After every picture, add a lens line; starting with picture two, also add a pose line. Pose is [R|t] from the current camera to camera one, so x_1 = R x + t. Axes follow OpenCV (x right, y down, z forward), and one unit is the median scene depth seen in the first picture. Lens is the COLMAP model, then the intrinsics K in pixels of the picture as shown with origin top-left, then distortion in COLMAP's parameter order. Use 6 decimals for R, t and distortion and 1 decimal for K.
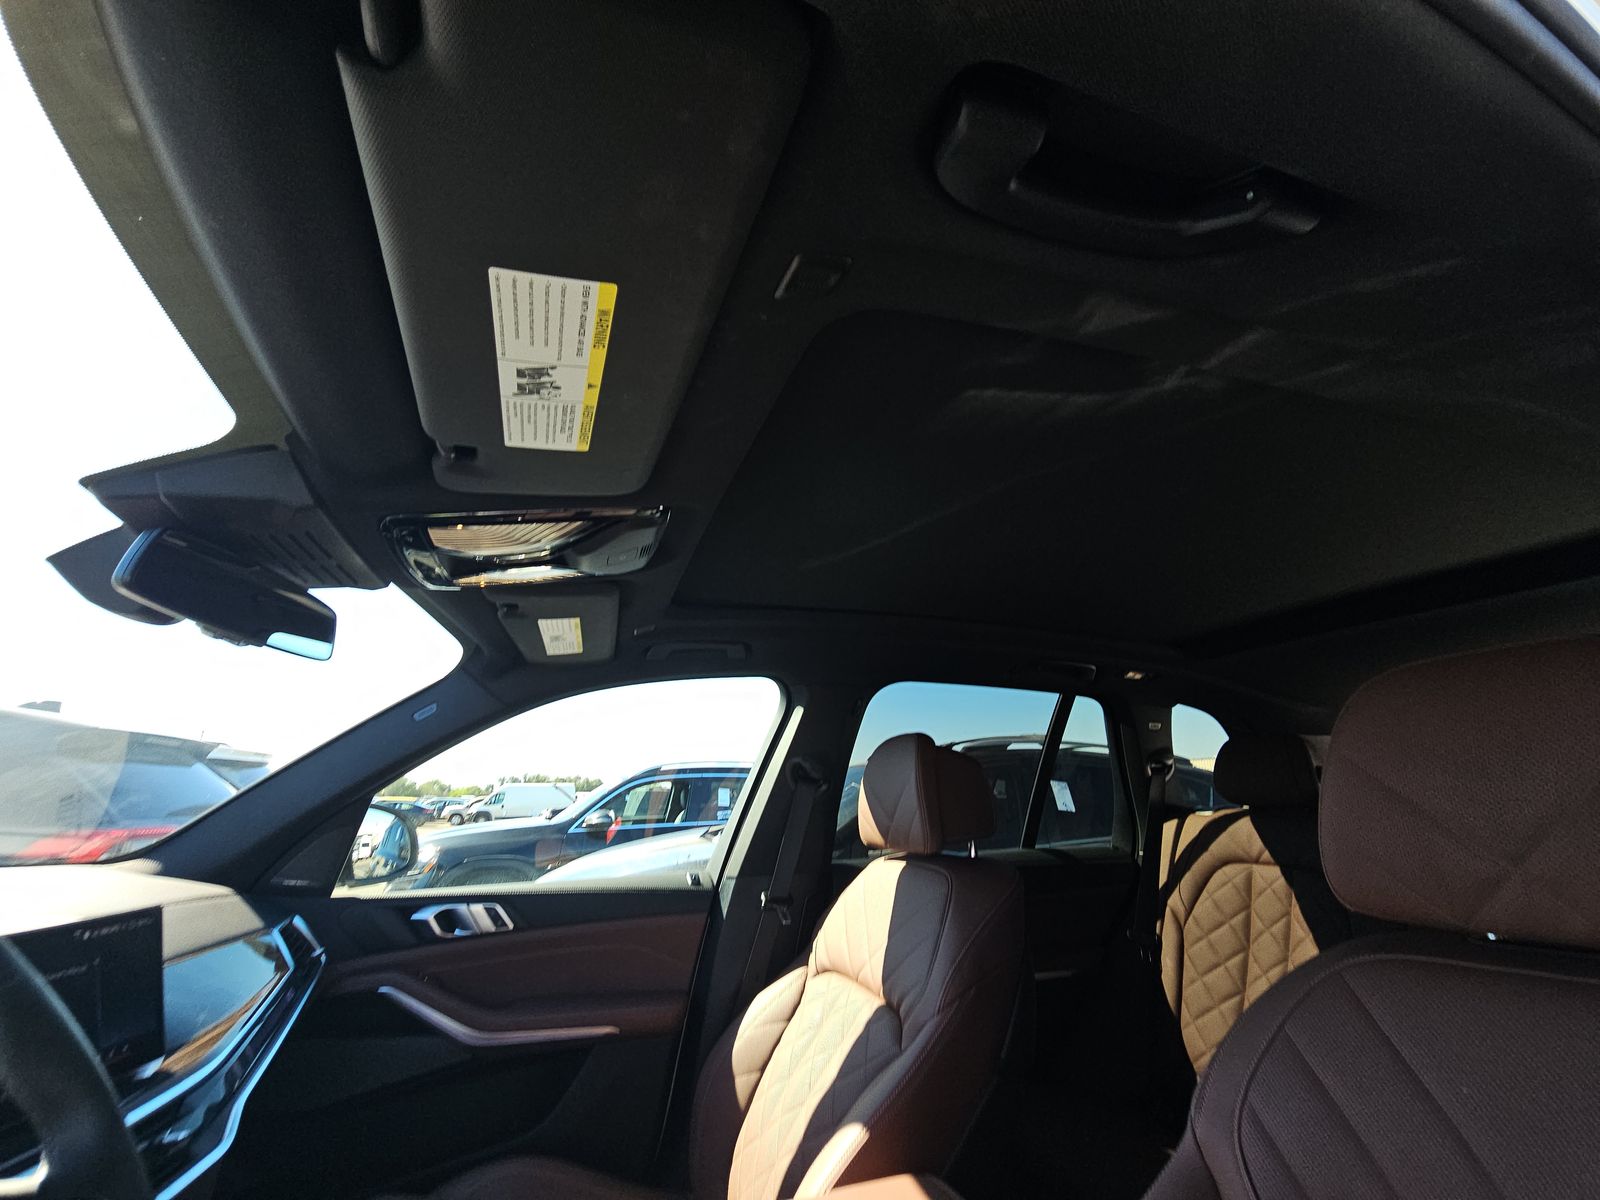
lens RADIAL K [[650.7, 0, 796.5], [0, 650.7, 607.4], [0, 0, 1]] dist [0.017522, -0.012546]
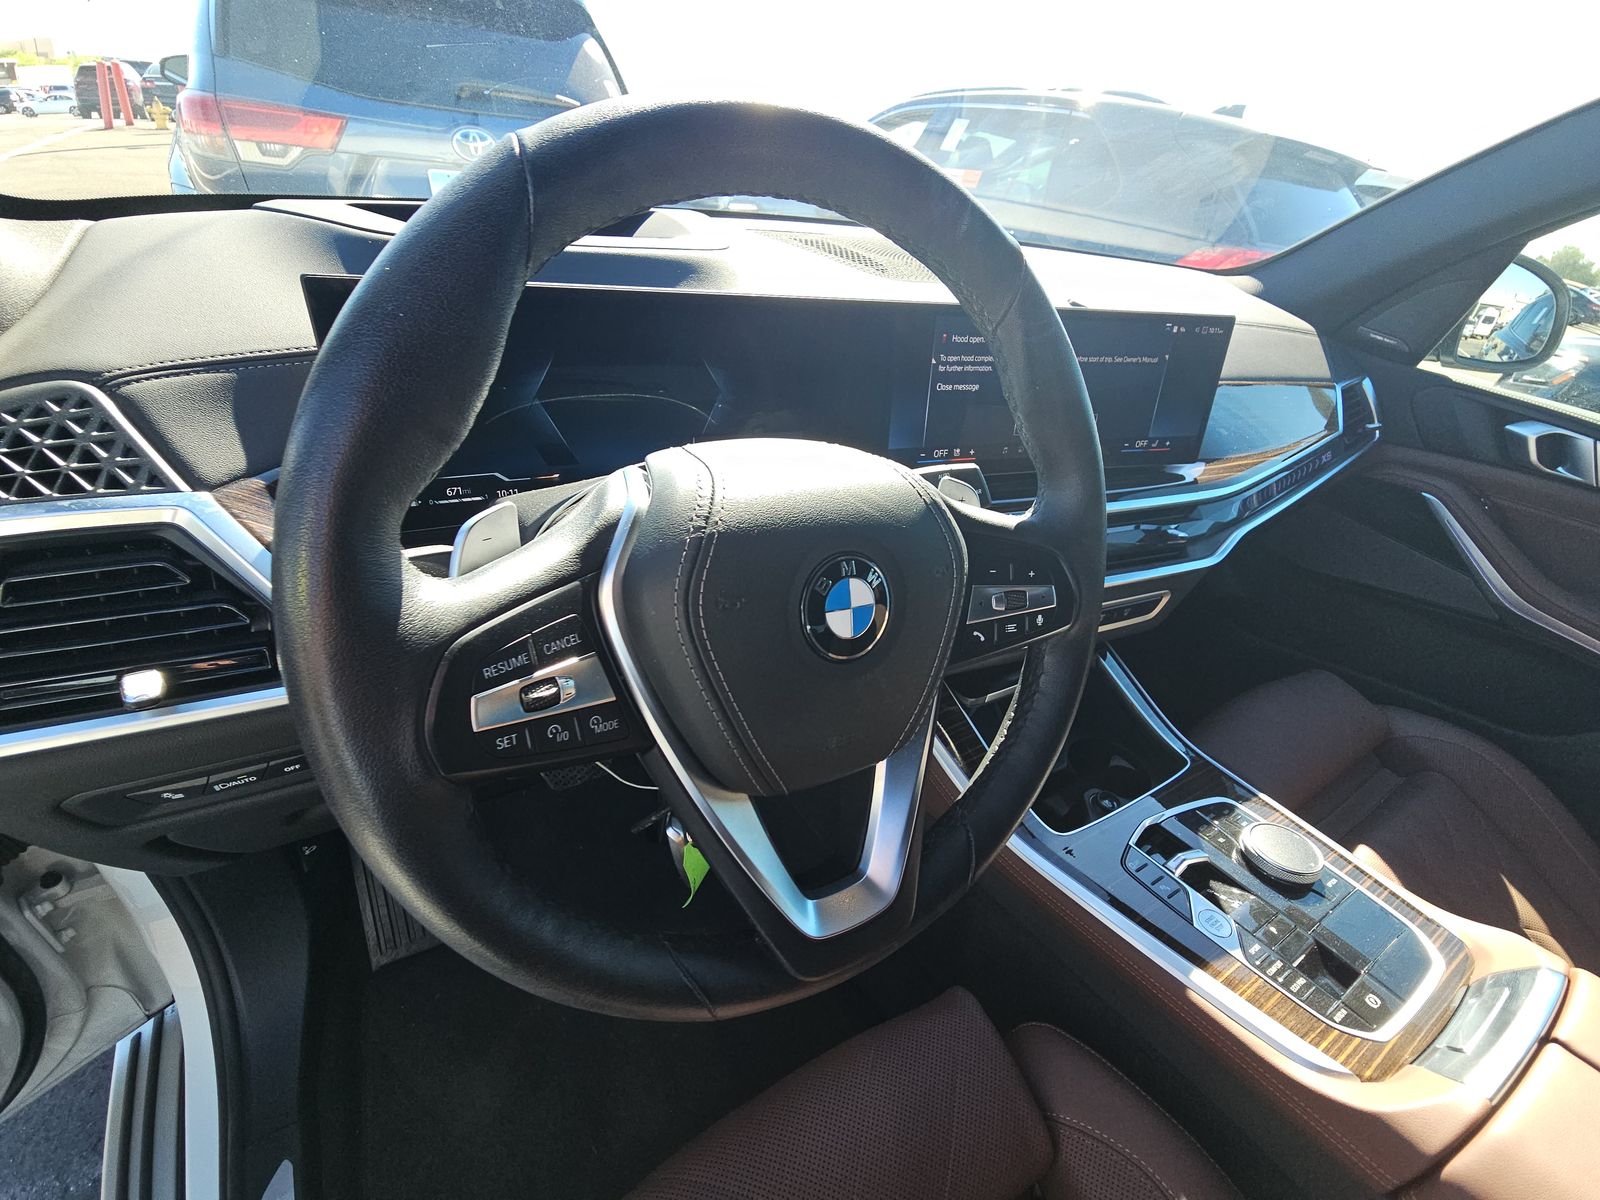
lens RADIAL K [[651.9, 0, 803.1], [0, 651.9, 613.5], [0, 0, 1]] dist [0.026418, -0.018874]
pose [[0.224310, 0.578062, -0.784557, -0.056933], [0.152689, 0.774281, 0.614145, 0.056654], [0.962482, -0.257552, 0.085416, 0.109962]]
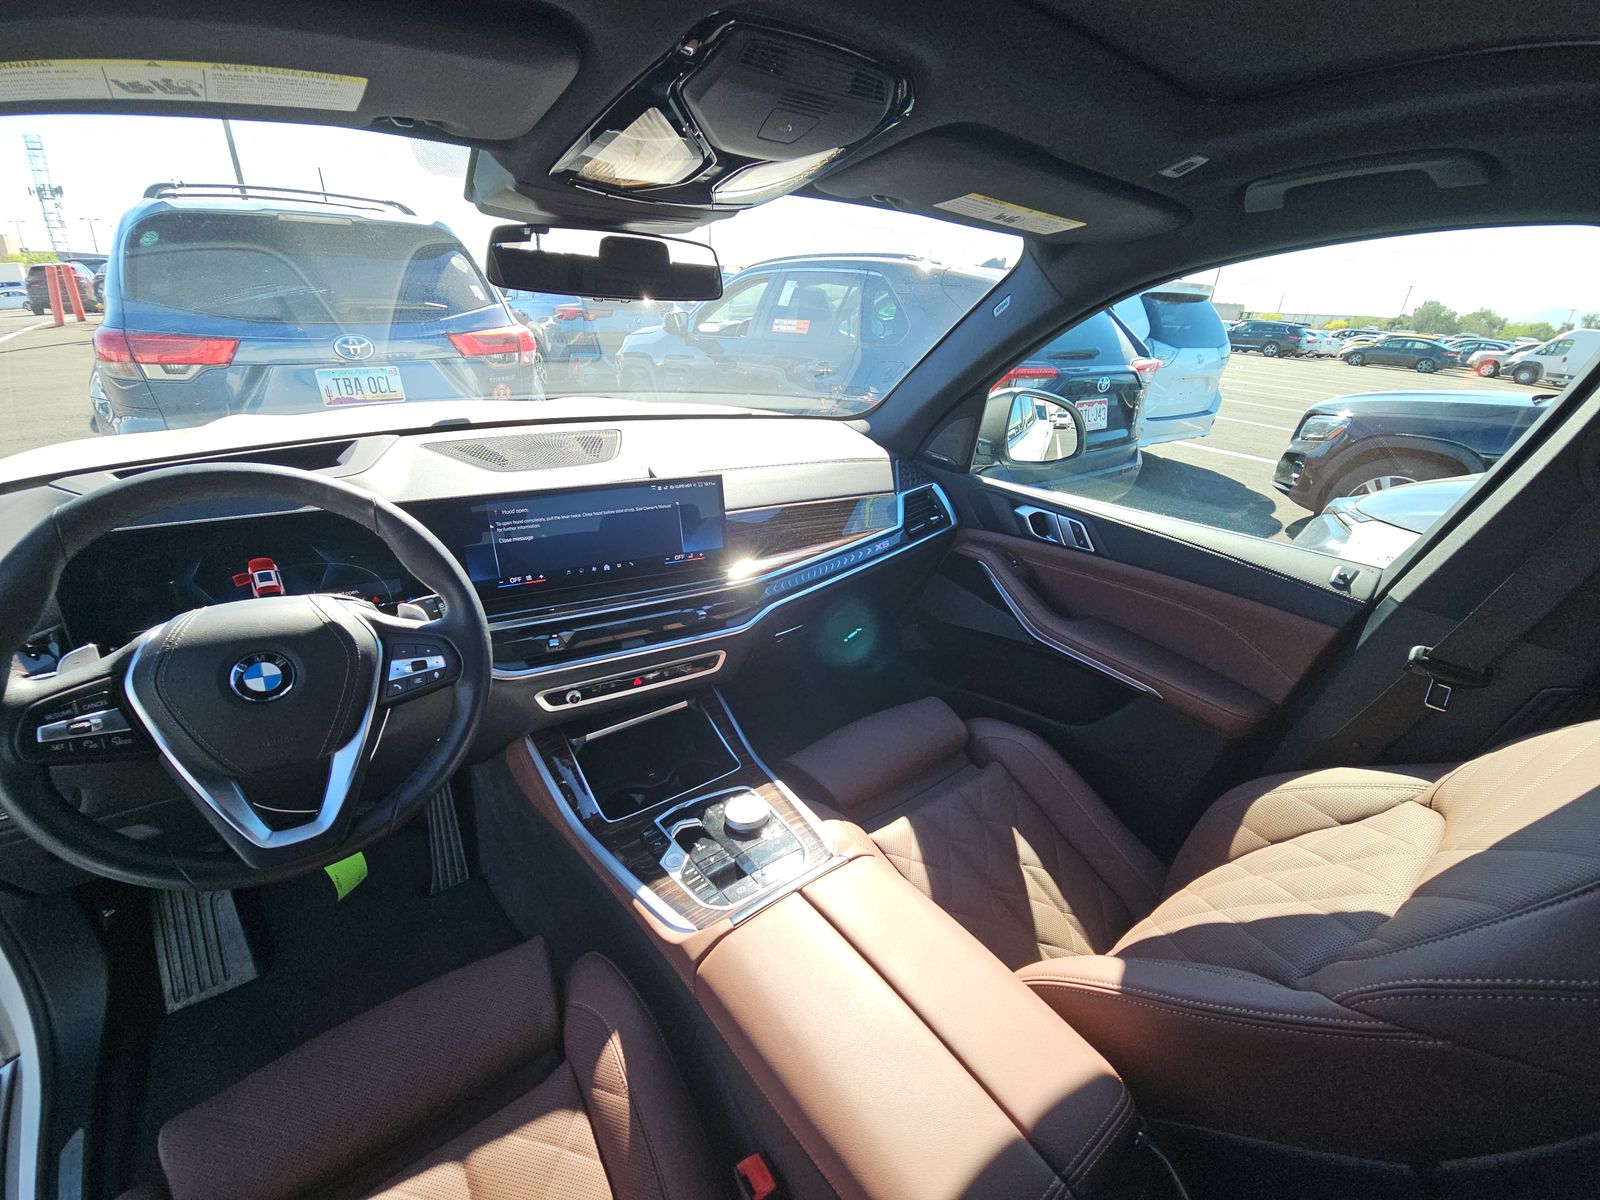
lens RADIAL K [[650.7, 0, 796.5], [0, 650.7, 607.4], [0, 0, 1]] dist [0.017522, -0.012546]
pose [[0.310701, 0.421535, -0.851923, 0.279654], [0.220403, 0.839903, 0.495969, 0.000453], [0.924601, -0.341864, 0.168051, 0.444432]]
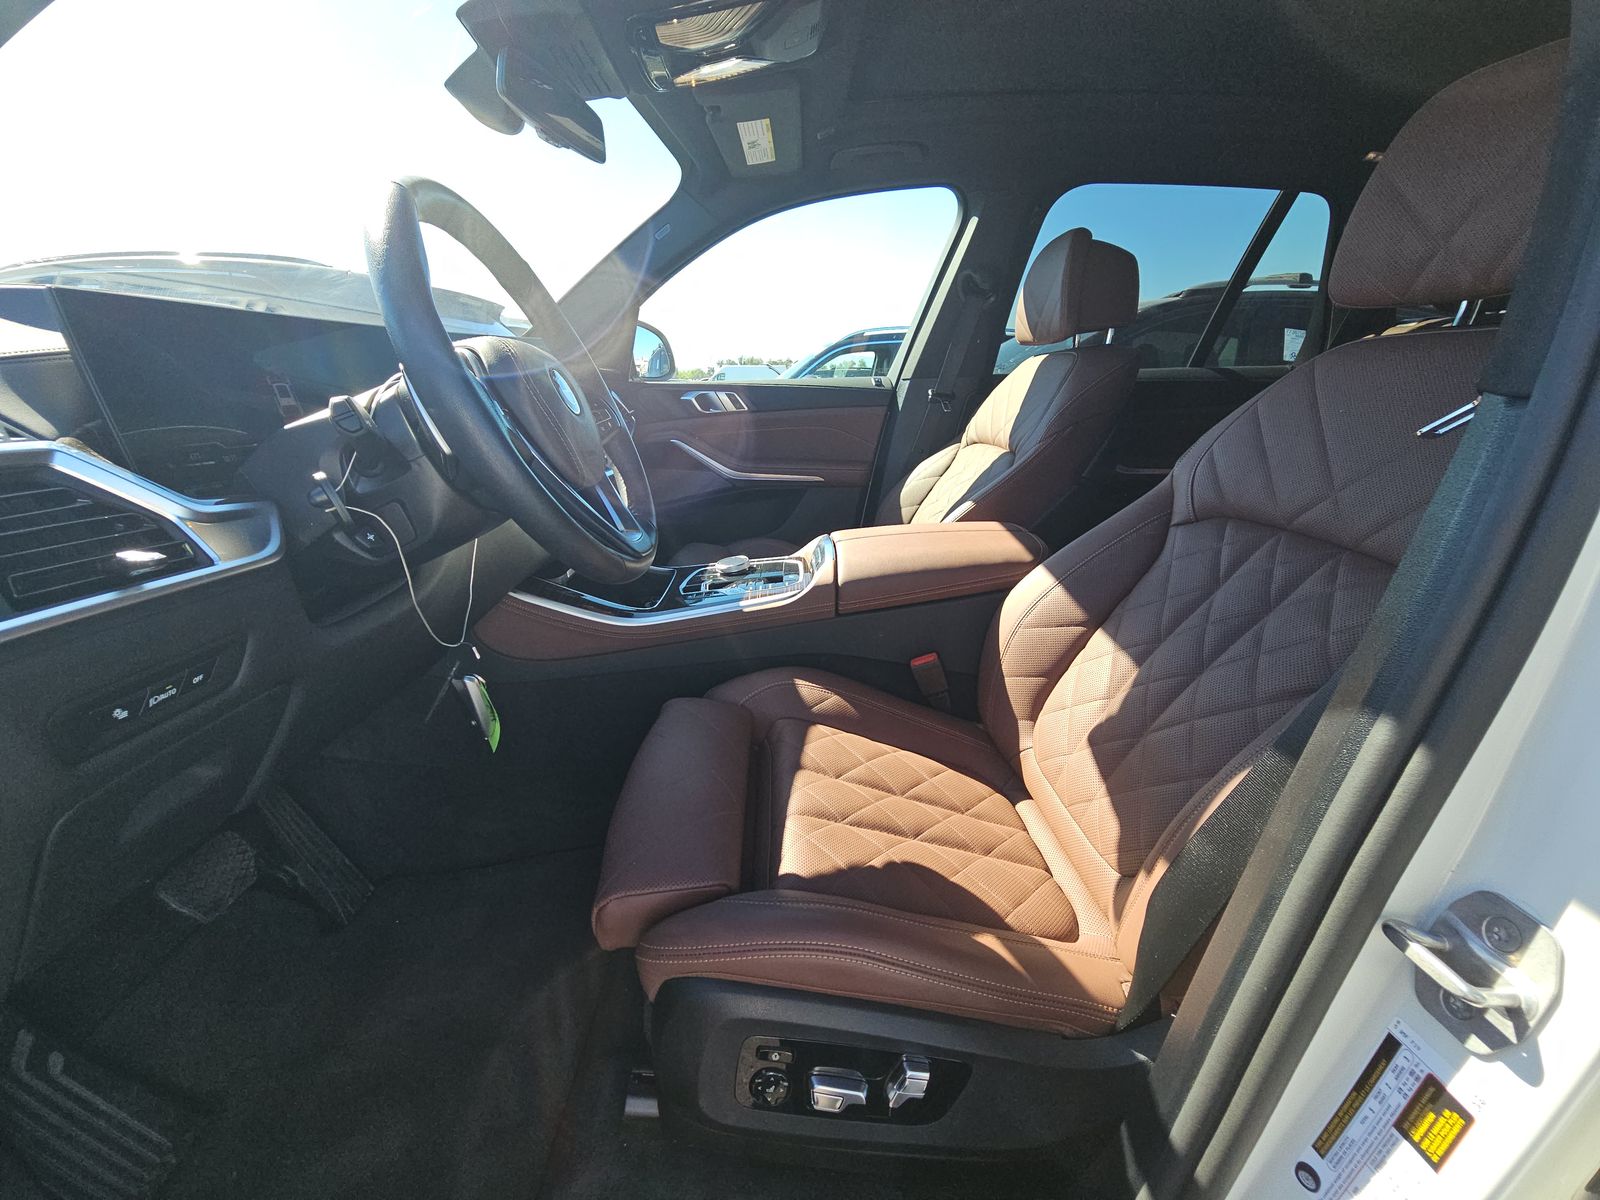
lens RADIAL K [[650.7, 0, 796.5], [0, 650.7, 607.4], [0, 0, 1]] dist [0.017522, -0.012546]
pose [[0.954827, 0.107572, -0.277009, 0.101798], [0.073113, 0.818484, 0.569859, 0.052279], [0.288028, -0.564369, 0.773645, -0.296986]]
